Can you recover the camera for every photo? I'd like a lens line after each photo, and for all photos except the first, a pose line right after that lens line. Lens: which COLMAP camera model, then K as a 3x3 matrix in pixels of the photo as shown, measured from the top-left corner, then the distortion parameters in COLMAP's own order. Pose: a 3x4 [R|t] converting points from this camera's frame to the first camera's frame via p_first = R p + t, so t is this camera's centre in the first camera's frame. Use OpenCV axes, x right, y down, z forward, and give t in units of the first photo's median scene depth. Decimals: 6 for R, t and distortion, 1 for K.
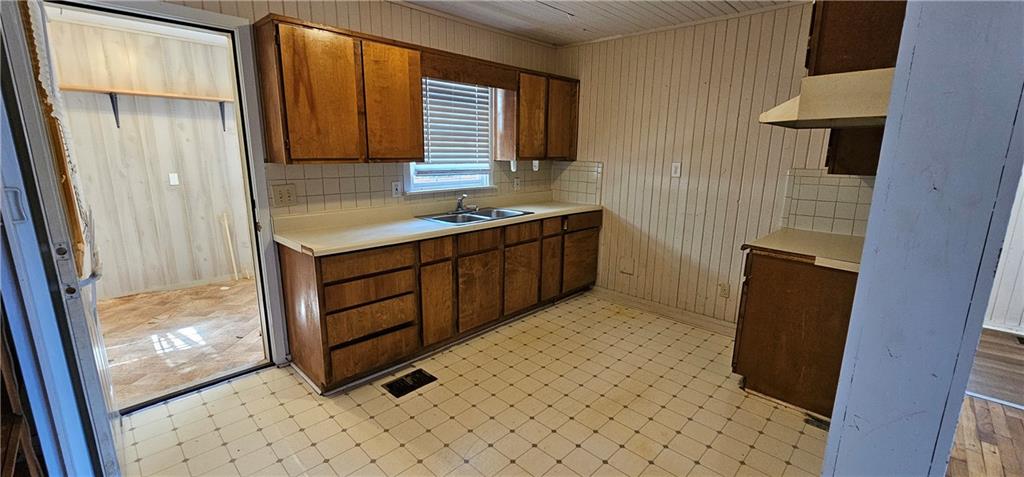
lens RADIAL K [[417.7, 0, 513.7], [0, 417.7, 238.6], [0, 0, 1]] dist [-0.003702, -0.000471]
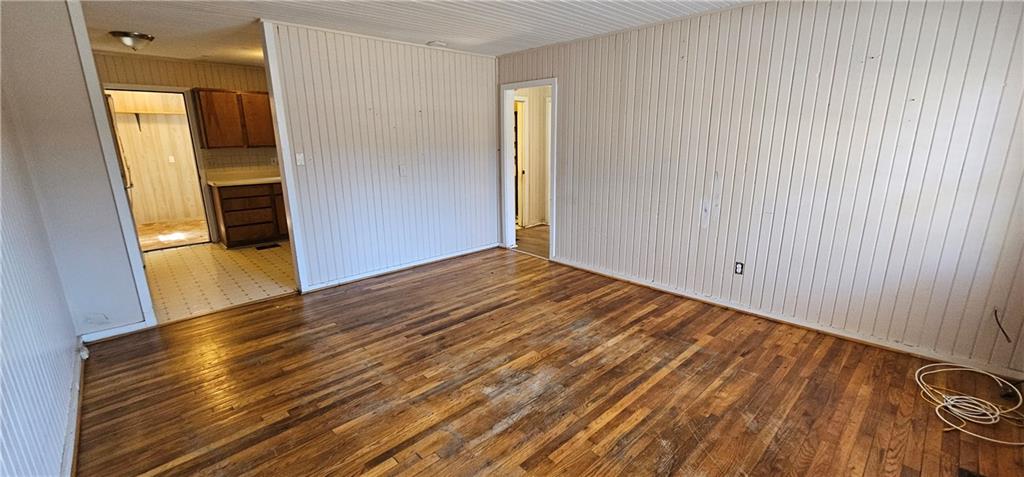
lens RADIAL K [[417.7, 0, 511.2], [0, 417.7, 240.4], [0, 0, 1]] dist [-0.003702, -0.000471]
pose [[0.998878, -0.003475, -0.047234, 1.098140], [0.005237, 0.999293, 0.037239, 0.221266], [0.047072, -0.037445, 0.998189, -1.106510]]
